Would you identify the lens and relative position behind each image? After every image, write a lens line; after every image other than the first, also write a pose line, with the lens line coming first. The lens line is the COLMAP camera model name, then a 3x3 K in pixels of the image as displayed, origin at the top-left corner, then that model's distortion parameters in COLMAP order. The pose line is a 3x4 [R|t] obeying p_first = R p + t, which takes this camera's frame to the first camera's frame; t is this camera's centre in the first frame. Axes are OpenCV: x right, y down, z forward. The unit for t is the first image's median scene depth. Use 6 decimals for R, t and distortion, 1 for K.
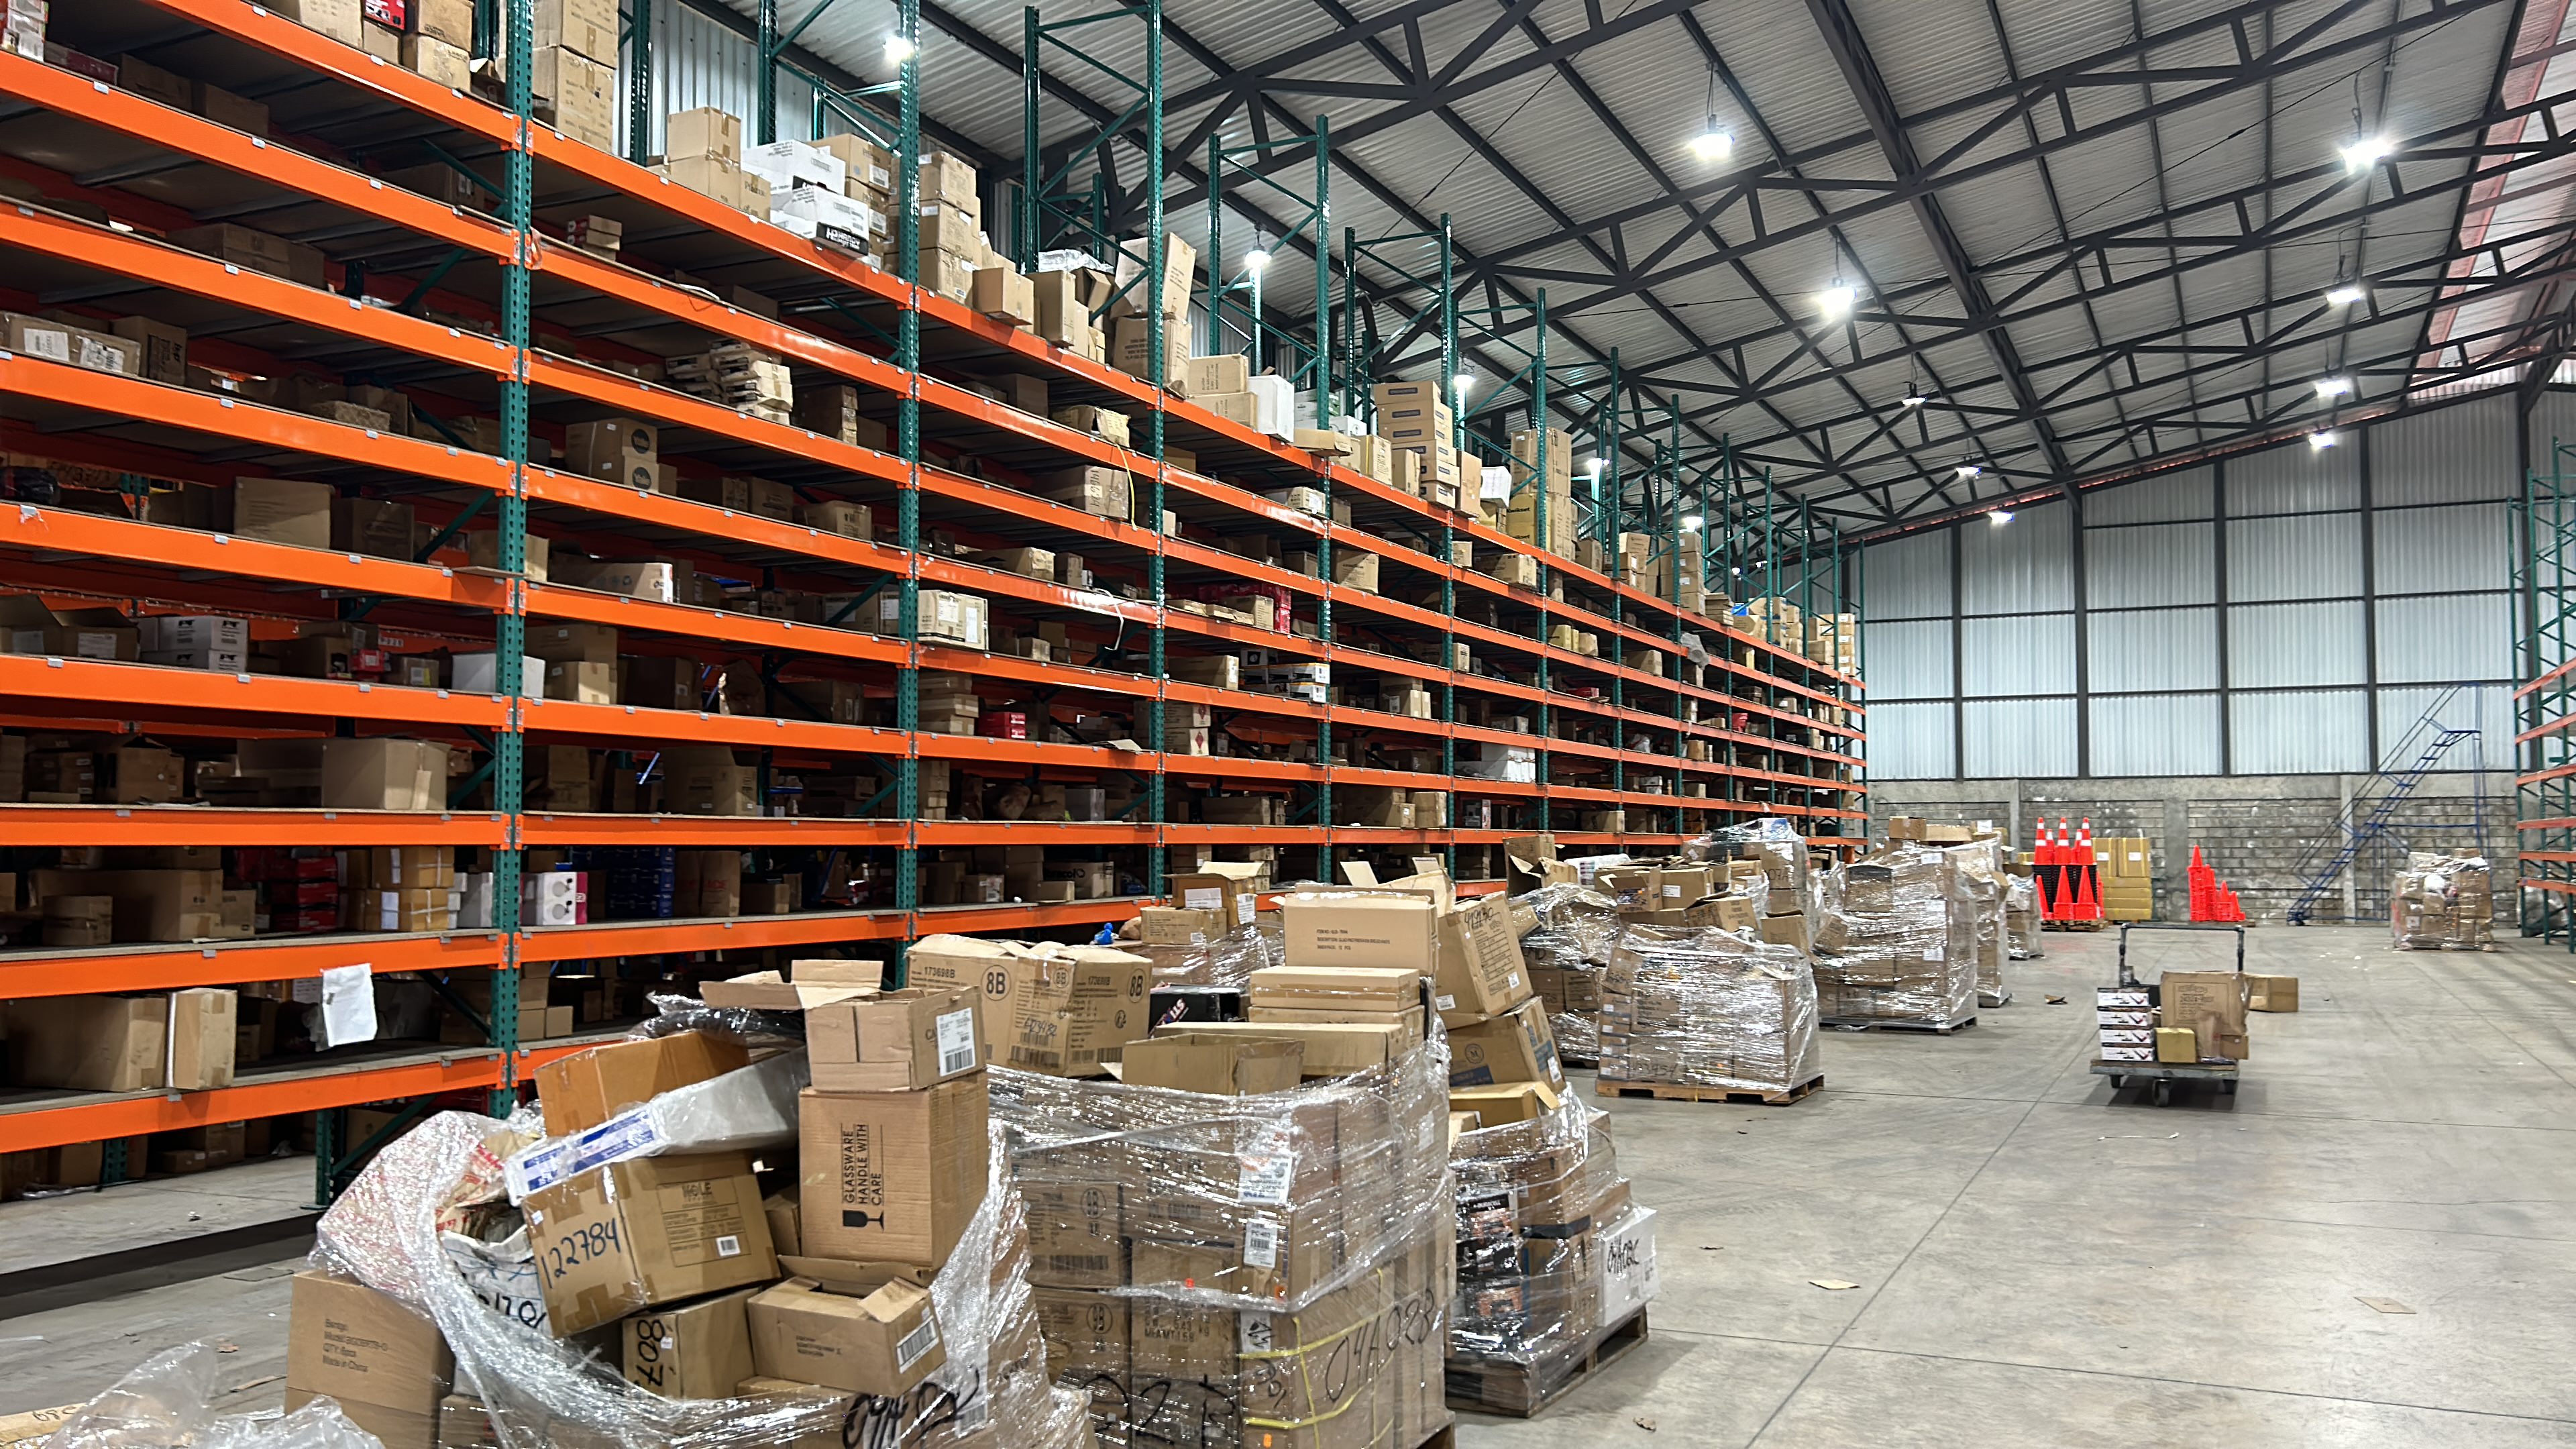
lens RADIAL K [[2027.4, 0, 1313.9], [0, 2027.4, 731.1], [0, 0, 1]] dist [0.064914, -0.076398]
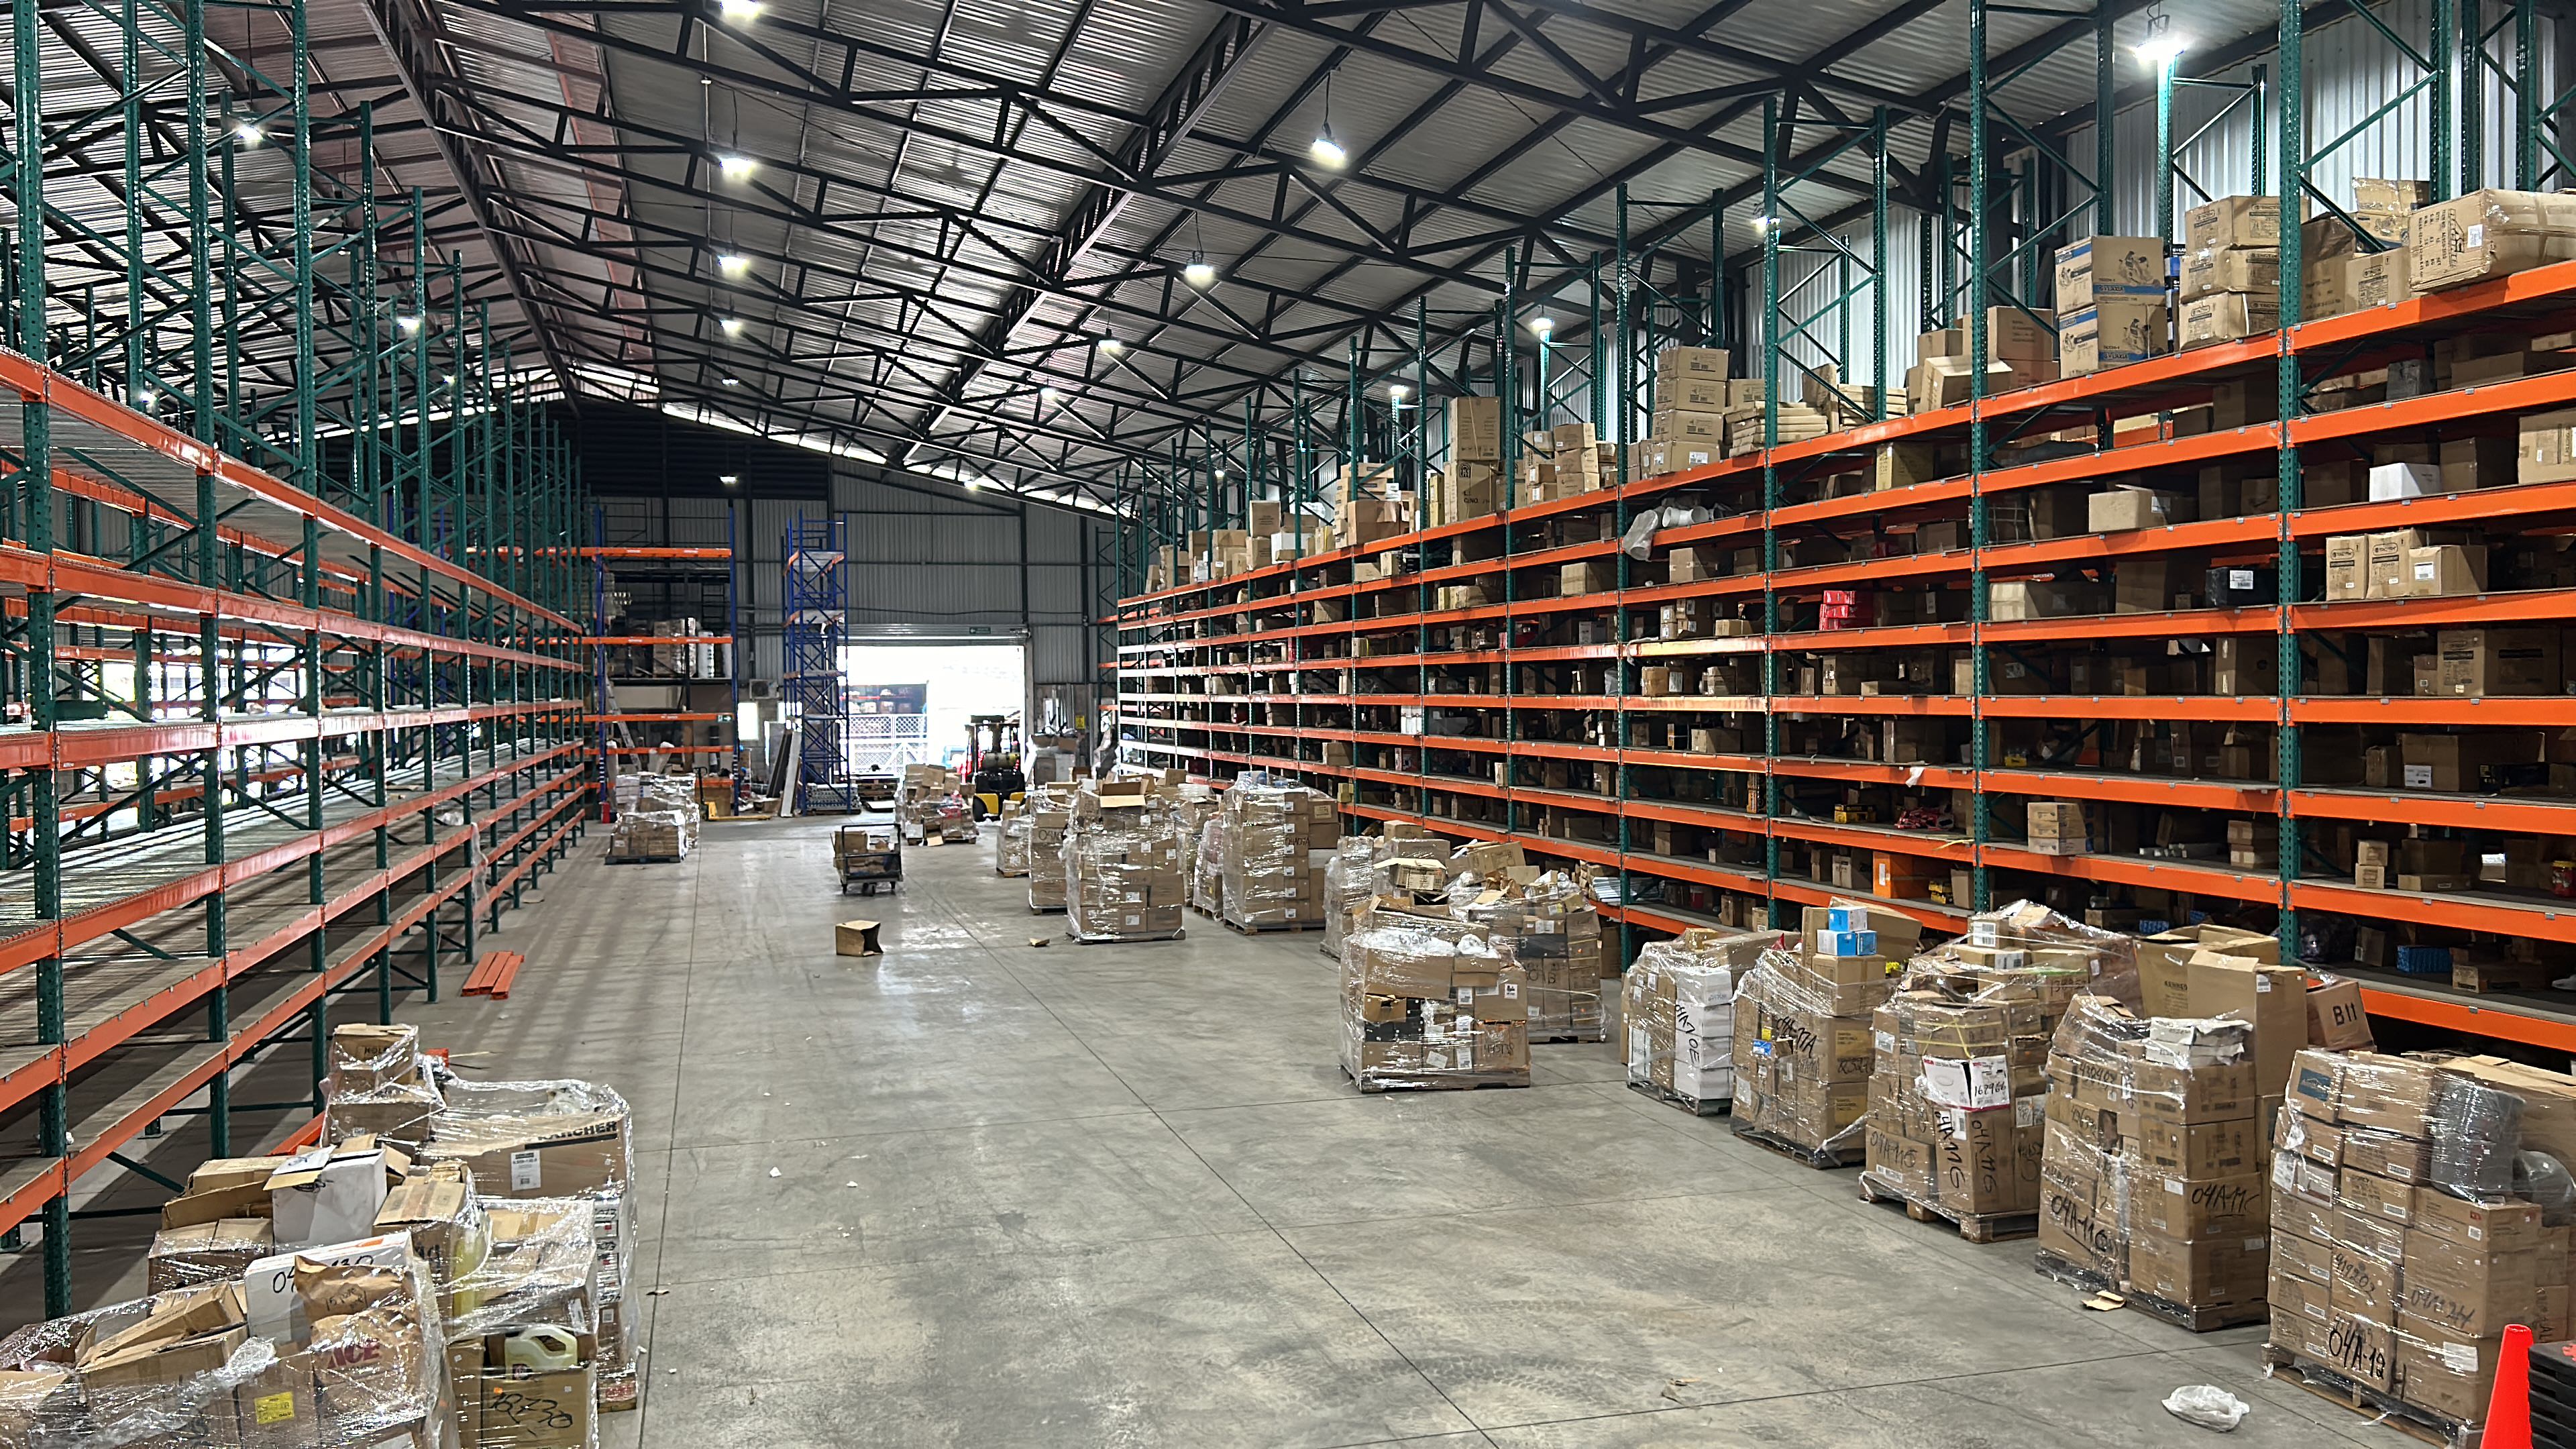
lens RADIAL K [[2027.4, 0, 1295.7], [0, 2027.4, 723.8], [0, 0, 1]] dist [0.064914, -0.076398]
pose [[-0.756961, 0.033653, -0.652593, 1.107208], [0.064405, 0.997653, -0.023258, 0.050387], [0.650279, -0.059636, -0.757351, 2.179835]]
